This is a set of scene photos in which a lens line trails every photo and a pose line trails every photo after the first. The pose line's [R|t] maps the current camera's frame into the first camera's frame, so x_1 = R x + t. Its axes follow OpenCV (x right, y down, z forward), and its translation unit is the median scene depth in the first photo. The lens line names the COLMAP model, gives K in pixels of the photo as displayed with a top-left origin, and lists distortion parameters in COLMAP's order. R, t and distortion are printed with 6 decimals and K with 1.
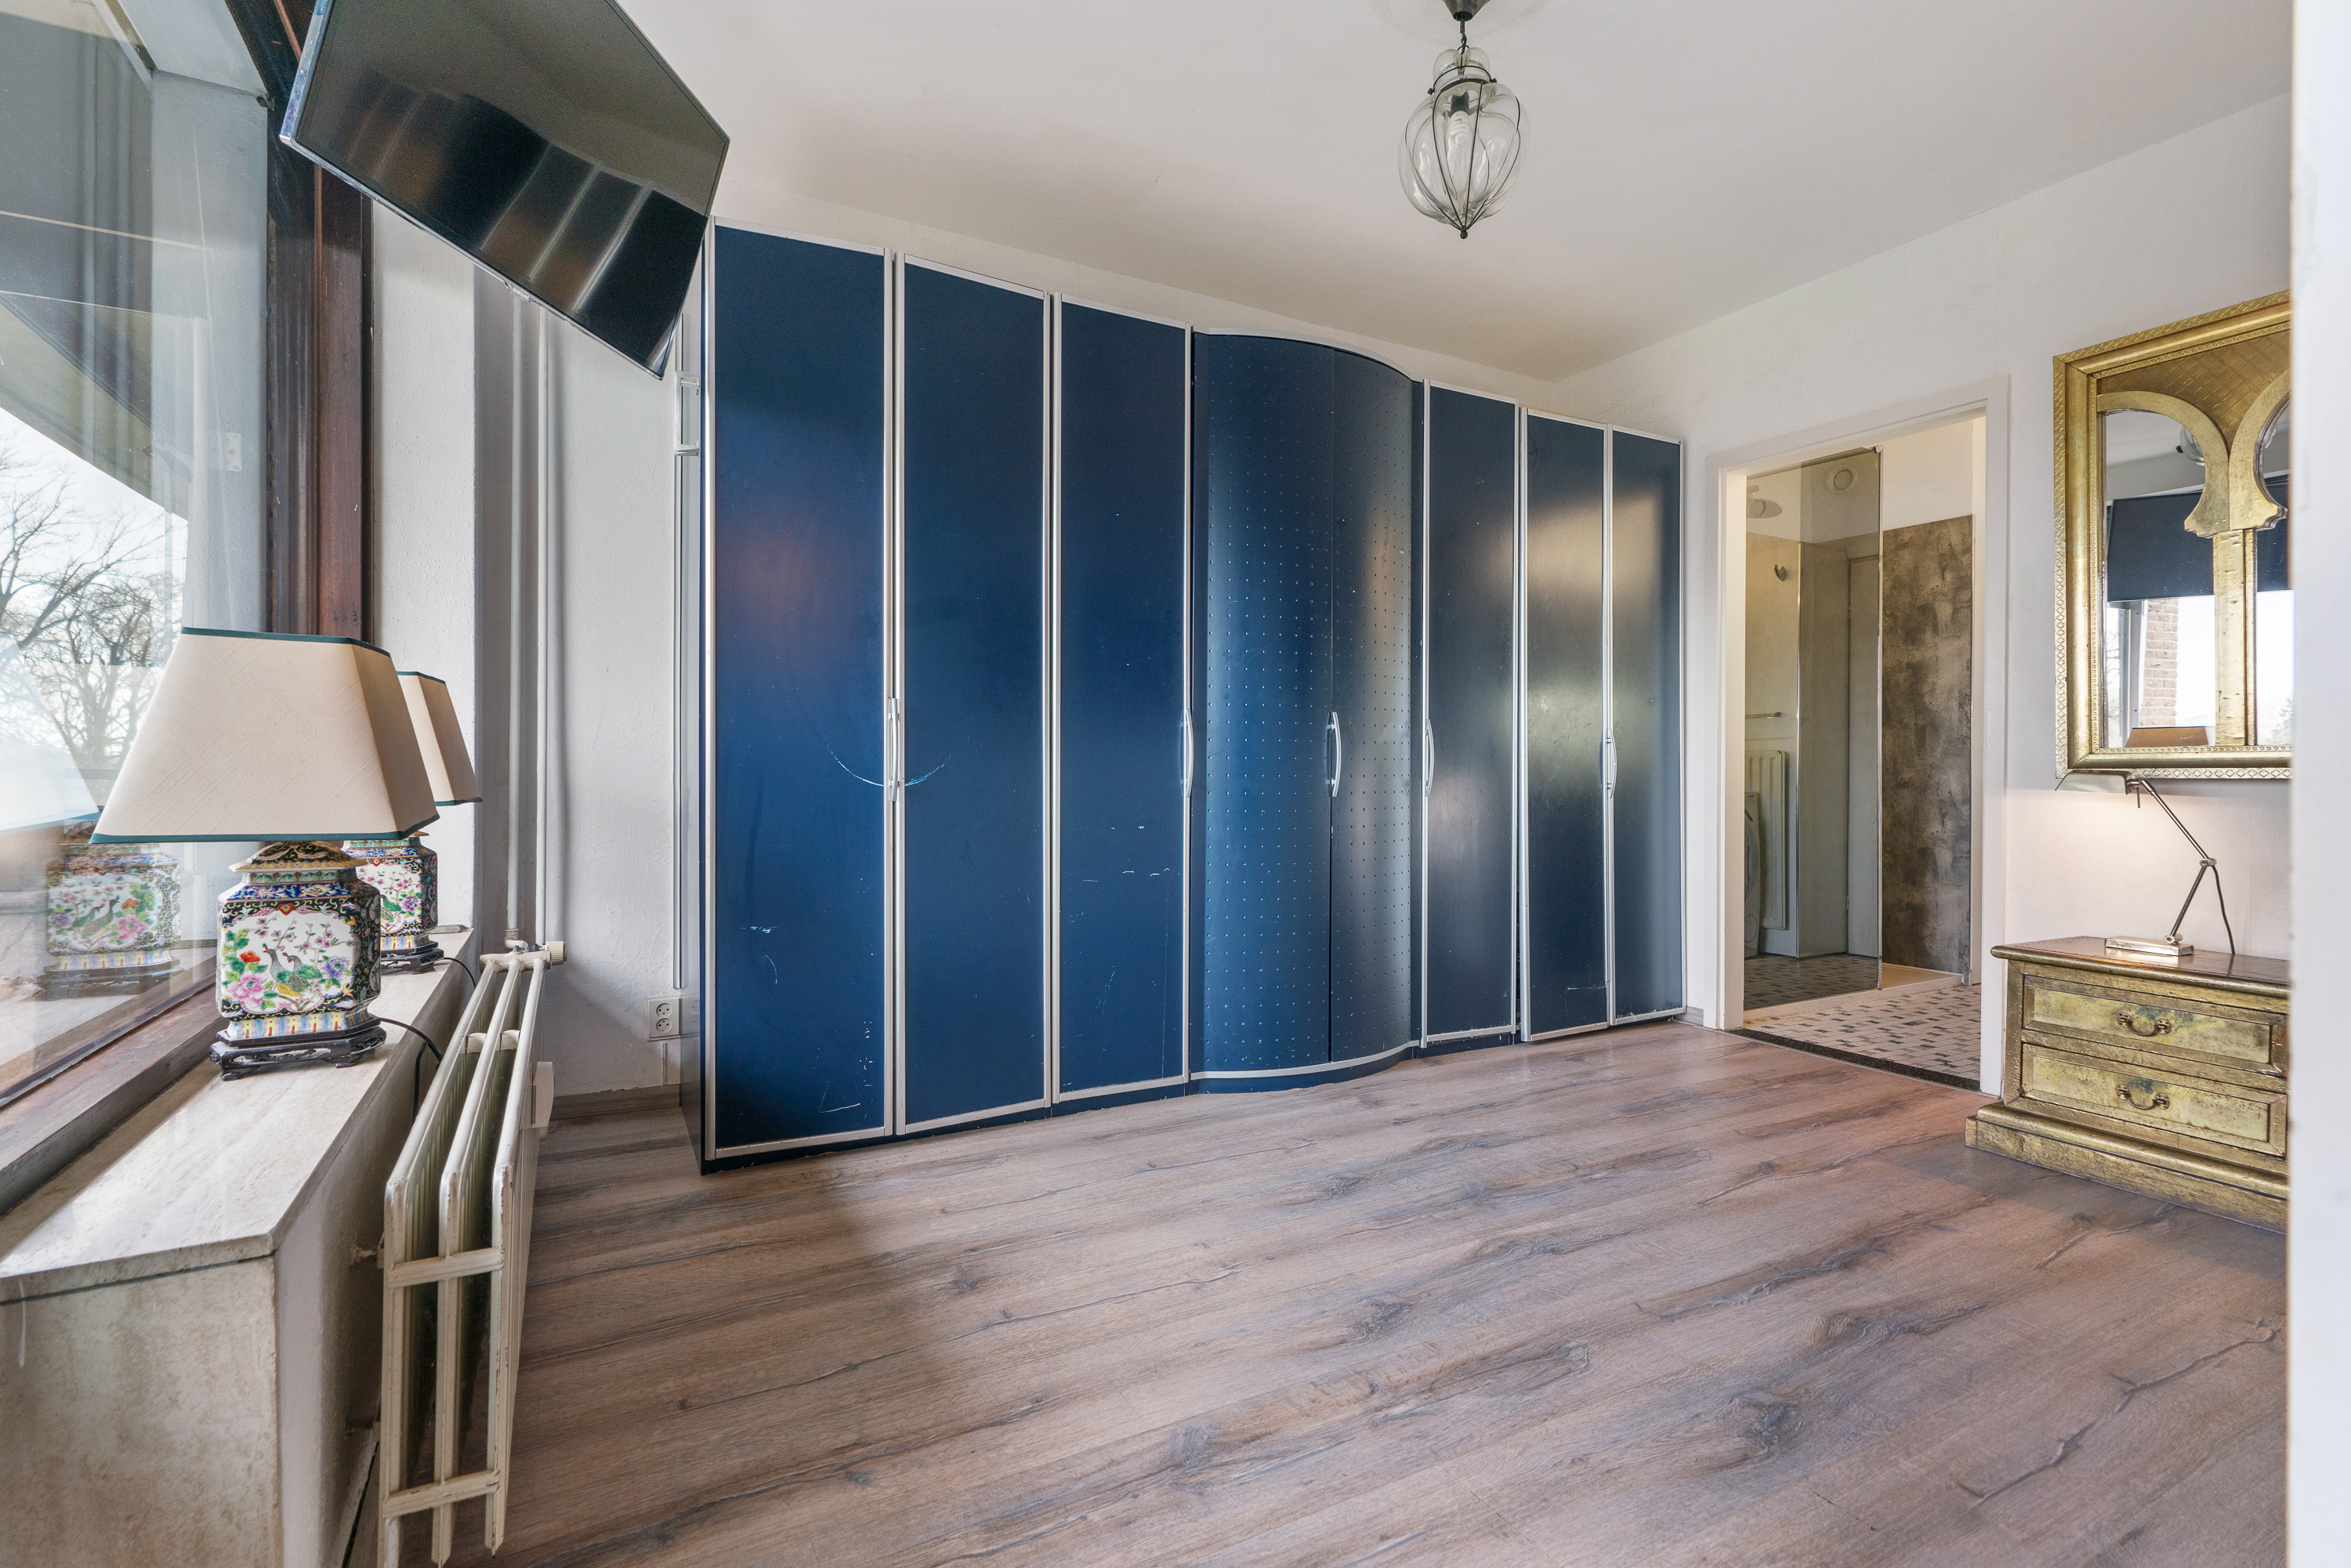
lens RADIAL K [[1072.2, 0, 1175.5], [0, 1072.2, 784.0], [0, 0, 1]] dist [-0.001644, 0.000710]
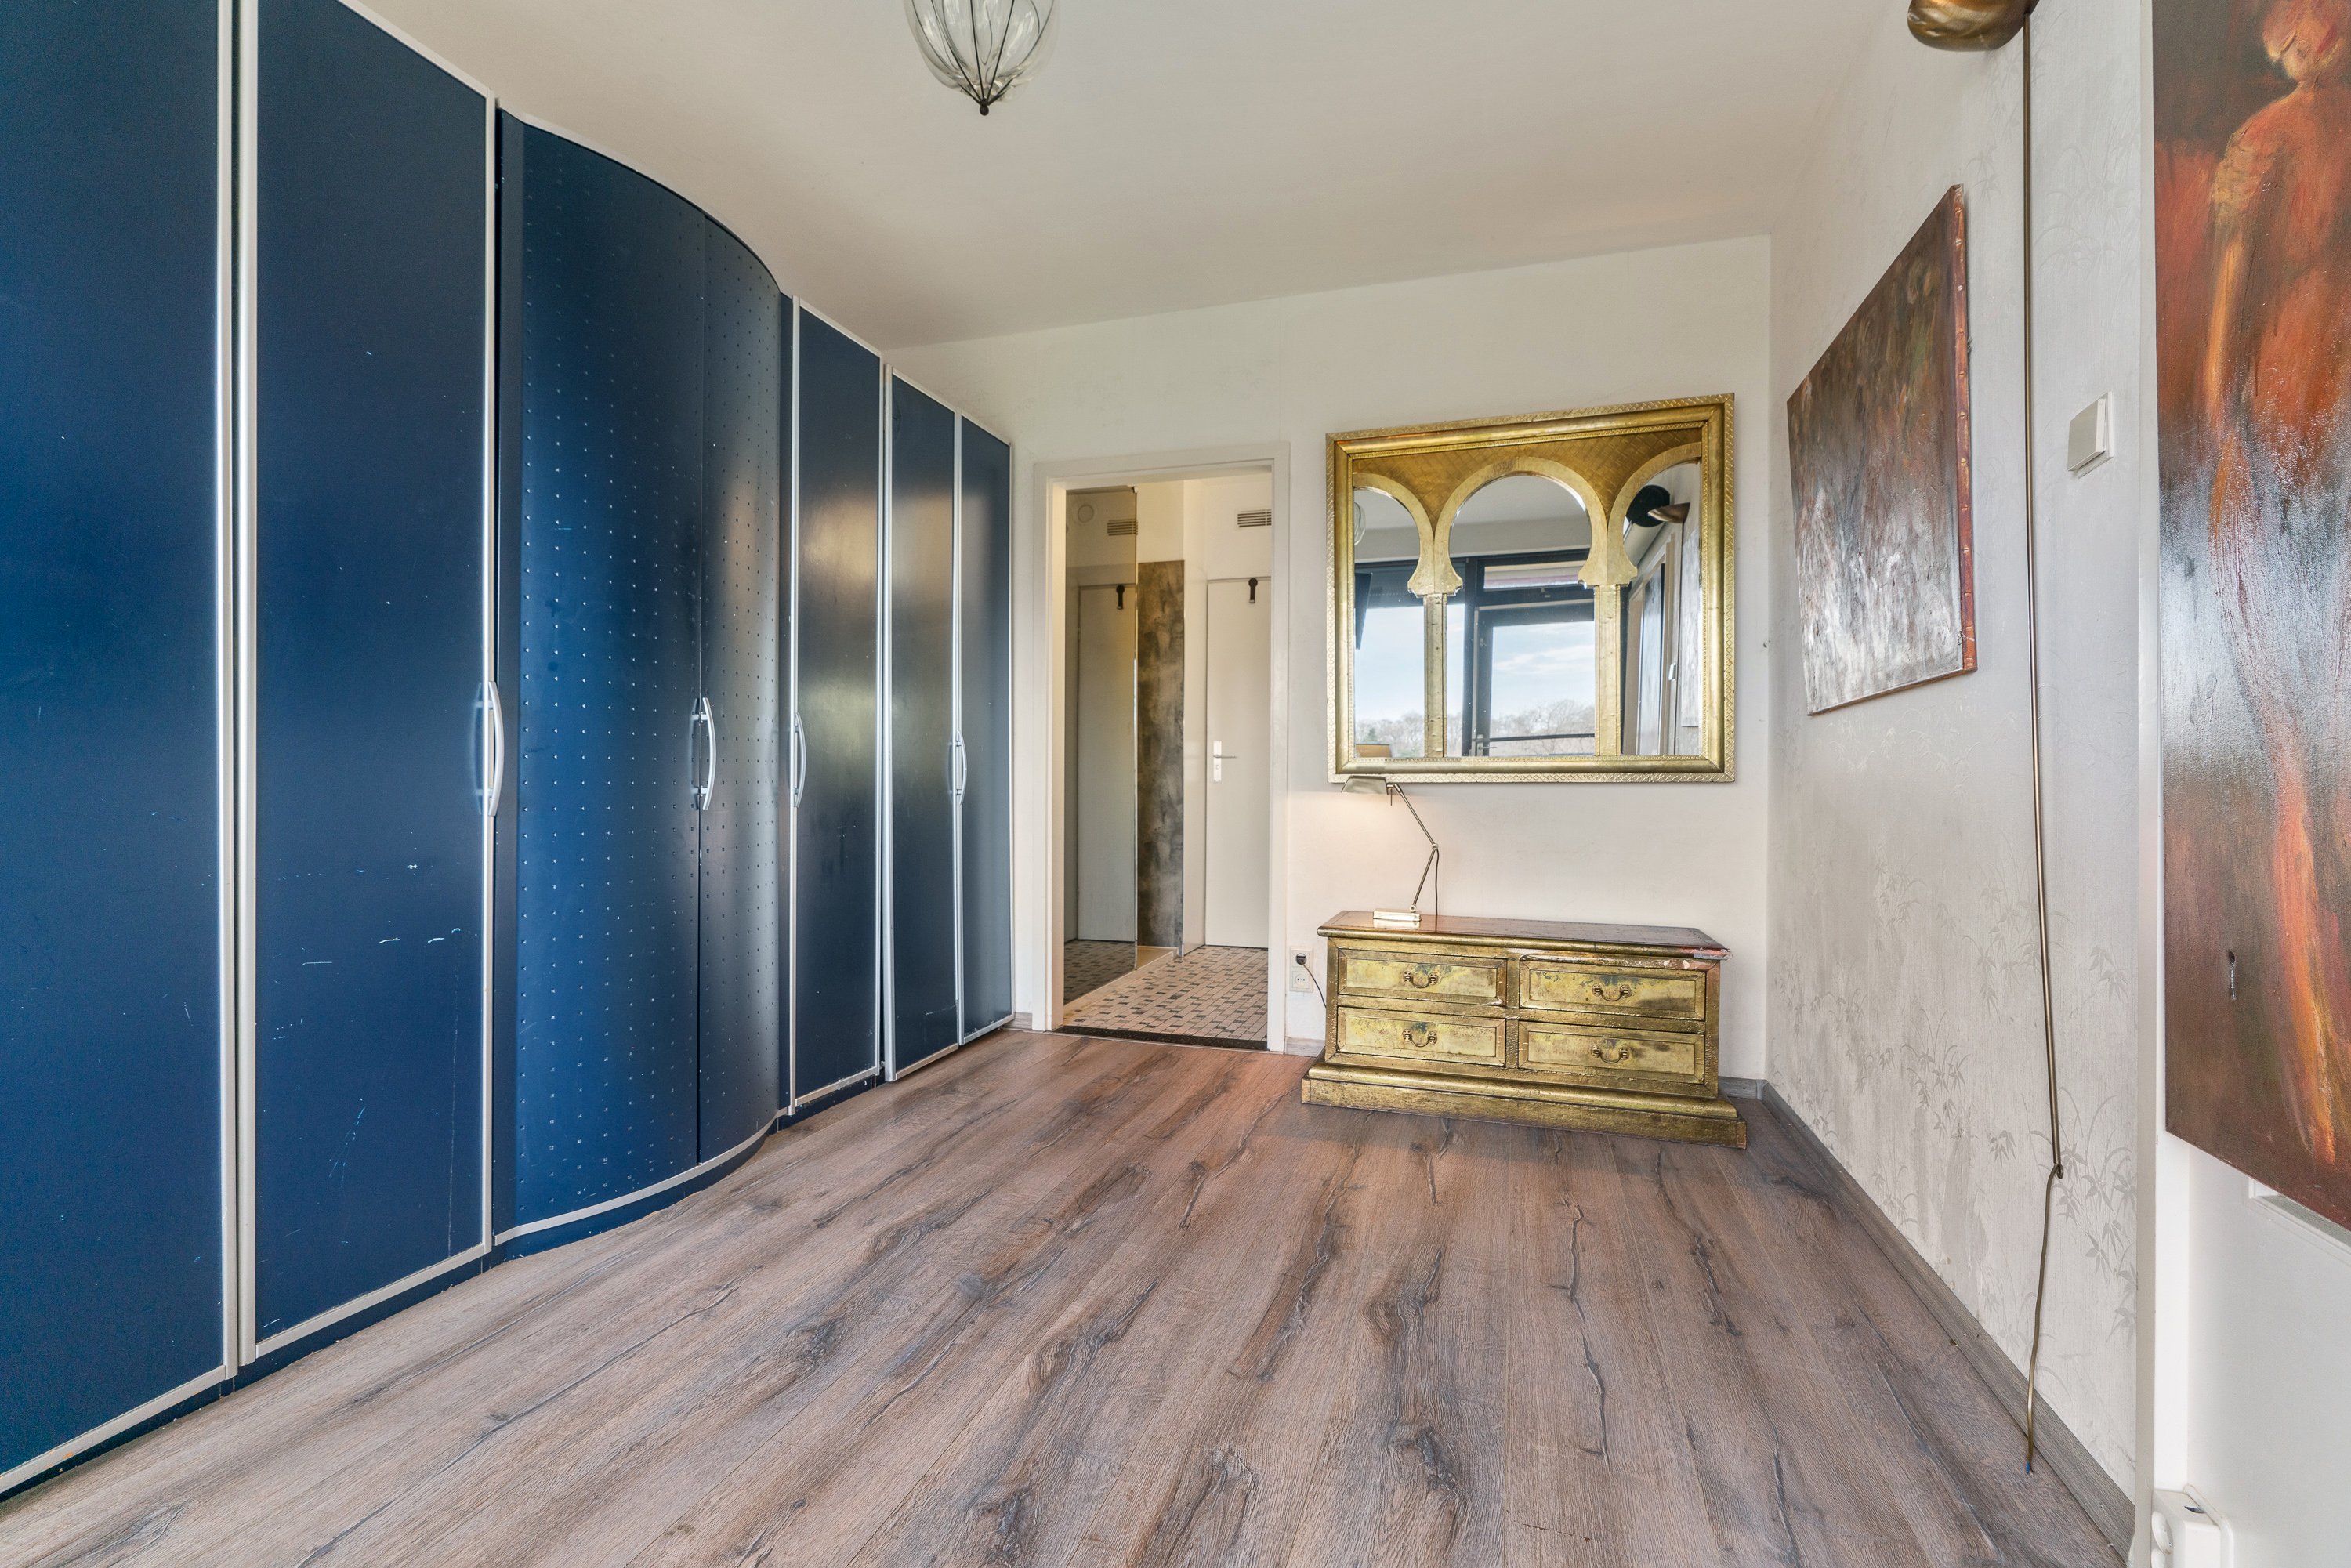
lens RADIAL K [[1072.2, 0, 1175.5], [0, 1072.2, 784.0], [0, 0, 1]] dist [-0.001644, 0.000710]
pose [[0.724937, -0.005010, 0.688797, -0.147814], [0.007773, 0.999969, -0.000909, -0.003701], [-0.688772, 0.006013, 0.724953, 0.258238]]
